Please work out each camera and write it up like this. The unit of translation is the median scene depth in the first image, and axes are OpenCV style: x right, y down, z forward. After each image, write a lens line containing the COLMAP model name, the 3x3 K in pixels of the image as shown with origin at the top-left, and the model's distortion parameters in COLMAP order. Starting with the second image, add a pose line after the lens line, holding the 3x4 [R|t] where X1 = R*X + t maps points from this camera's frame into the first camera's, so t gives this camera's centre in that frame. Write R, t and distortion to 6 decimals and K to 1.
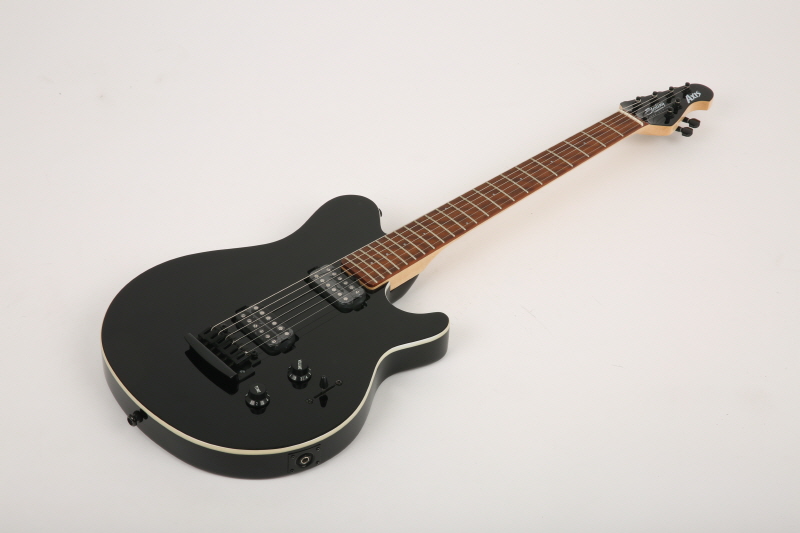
lens RADIAL K [[1664.7, 0, 400.8], [0, 1664.7, 263.8], [0, 0, 1]] dist [0.274371, 0.000000]
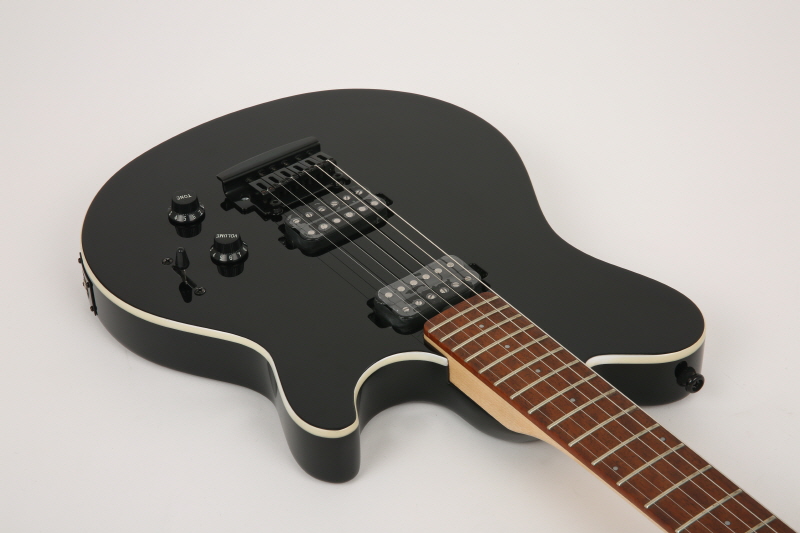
lens RADIAL K [[1338.3, 0, 398.6], [0, 1338.3, 269.5], [0, 0, 1]] dist [0.042176, 0.000000]
pose [[-0.095731, 0.576555, -0.811431, 0.332951], [-0.652154, 0.579526, 0.488717, -0.209957], [0.752018, 0.575963, 0.320524, 0.867556]]
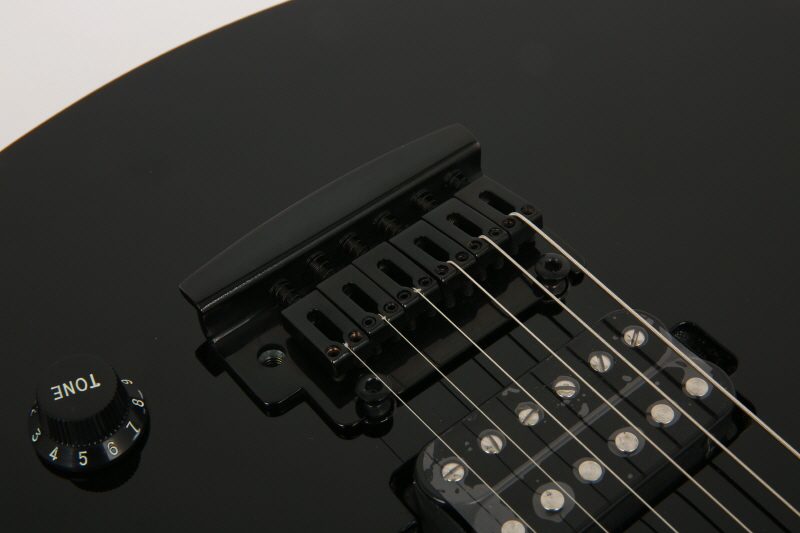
lens RADIAL K [[1338.3, 0, 403.4], [0, 1338.3, 263.6], [0, 0, 1]] dist [0.042176, 0.000000]
pose [[-0.063183, 0.720514, -0.690556, 0.011741], [-0.648987, 0.495995, 0.576893, -0.048127], [0.758172, 0.484612, 0.436265, 0.906729]]
